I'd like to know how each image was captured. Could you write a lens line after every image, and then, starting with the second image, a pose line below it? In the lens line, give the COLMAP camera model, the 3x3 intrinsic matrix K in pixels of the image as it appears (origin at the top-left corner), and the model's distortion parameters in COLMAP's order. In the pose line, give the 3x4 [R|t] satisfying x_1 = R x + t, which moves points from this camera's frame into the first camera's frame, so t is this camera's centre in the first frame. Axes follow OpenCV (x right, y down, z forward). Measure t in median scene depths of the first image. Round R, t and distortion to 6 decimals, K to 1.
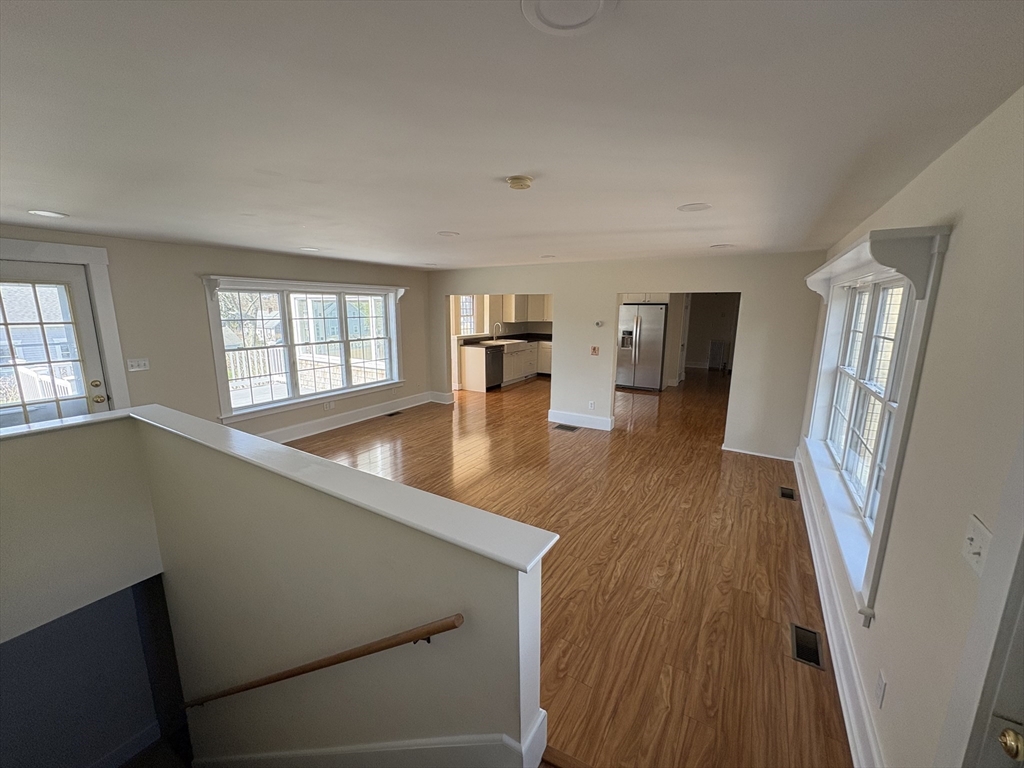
lens RADIAL K [[406.4, 0, 513.9], [0, 406.4, 384.8], [0, 0, 1]] dist [-0.000497, -0.000037]
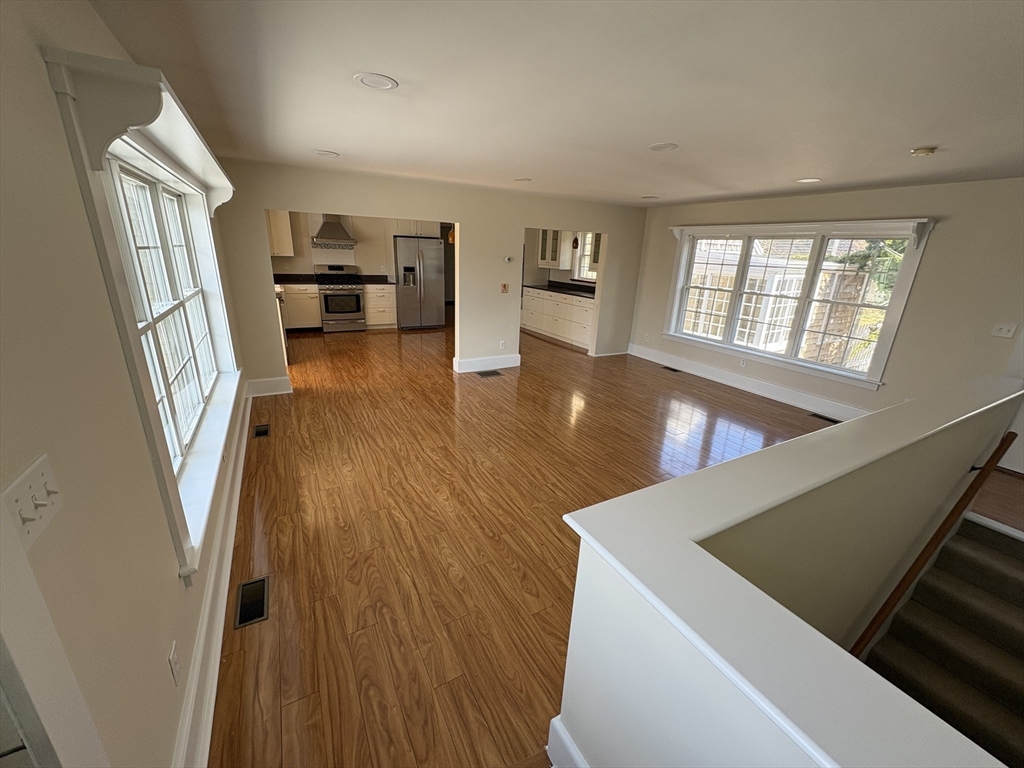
lens RADIAL K [[406.4, 0, 513.9], [0, 406.4, 384.8], [0, 0, 1]] dist [-0.000497, -0.000037]
pose [[0.499184, -0.268370, 0.823889, -0.440264], [0.126945, 0.963219, 0.236841, -0.061903], [-0.857146, -0.013639, 0.514892, 0.307360]]
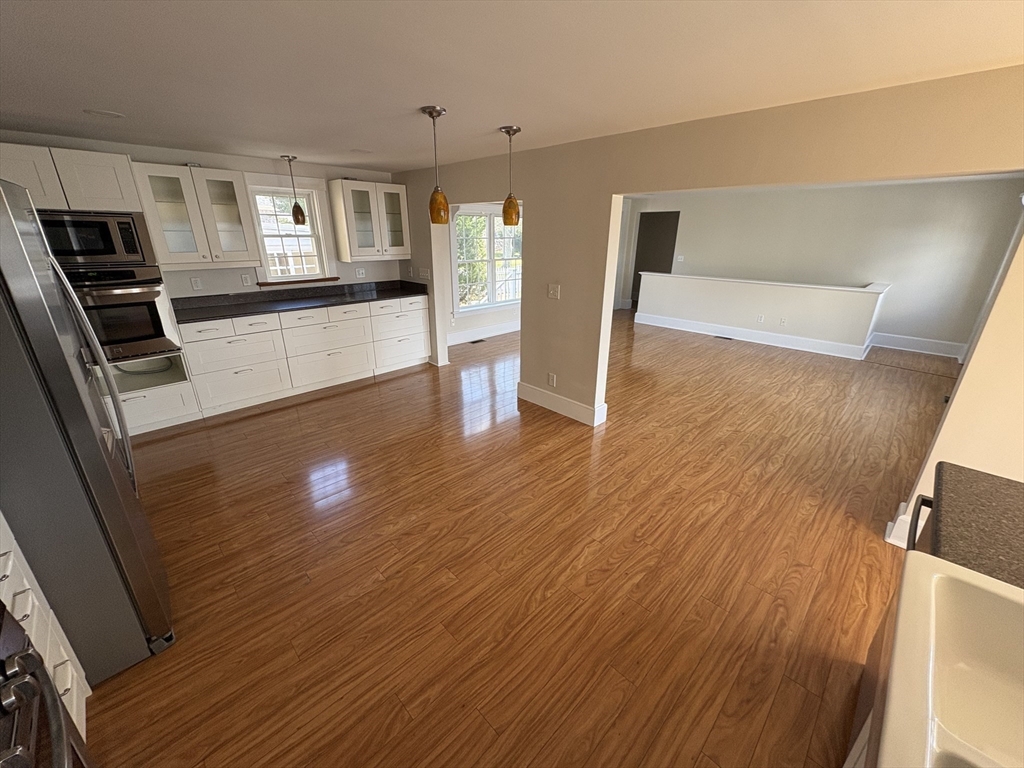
lens RADIAL K [[406.4, 0, 513.9], [0, 406.4, 384.8], [0, 0, 1]] dist [-0.000497, -0.000037]
pose [[-0.968537, -0.108355, 0.224043, 0.062517], [0.023206, 0.857001, 0.514792, -0.202288], [-0.247785, 0.503794, -0.827523, 1.097408]]
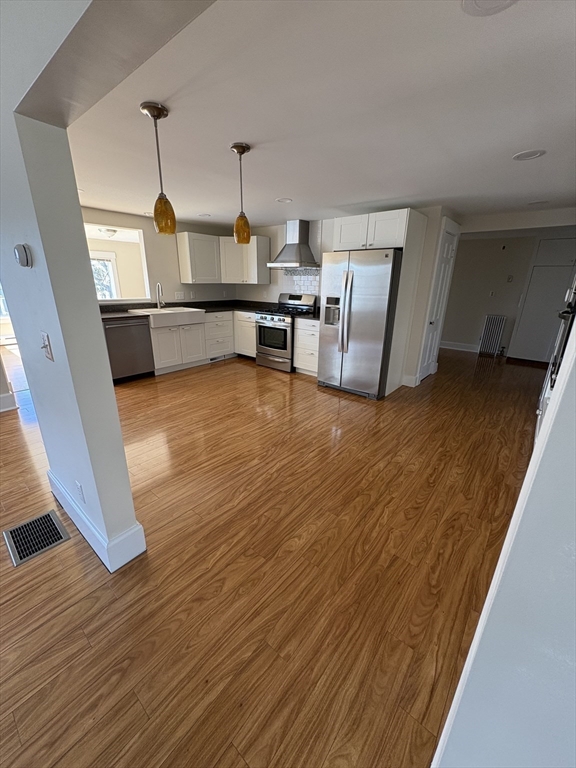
lens RADIAL K [[304.8, 0, 291.5], [0, 304.8, 384.0], [0, 0, 1]] dist [-0.000497, -0.000037]
pose [[0.988934, 0.052285, -0.138838, 0.286047], [-0.032661, 0.989608, 0.140034, -0.064482], [0.144717, -0.133950, 0.980364, 0.518529]]
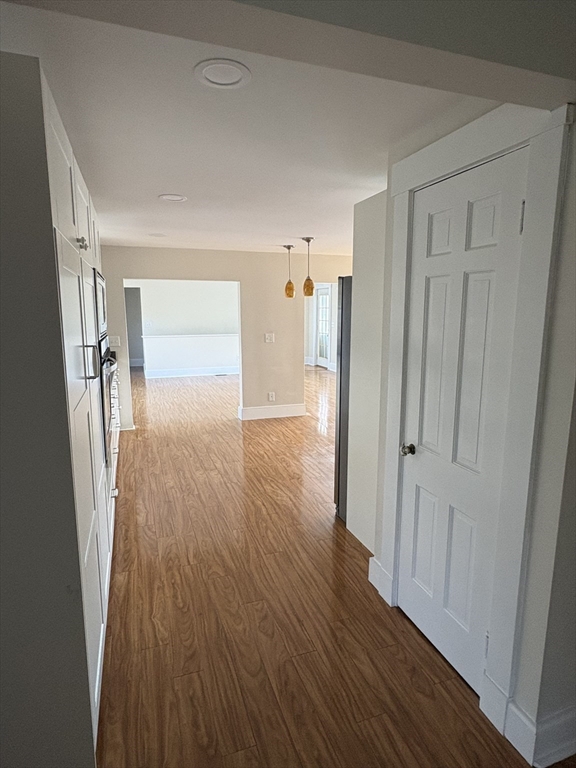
lens RADIAL K [[444.9, 0, 288.0], [0, 444.9, 384.0], [0, 0, 1]] dist [0.002388, 0.000263]
pose [[-0.638776, 0.116049, -0.760590, 0.673329], [-0.150952, 0.950443, 0.271792, -0.196145], [0.754439, 0.288427, -0.589603, 1.156645]]
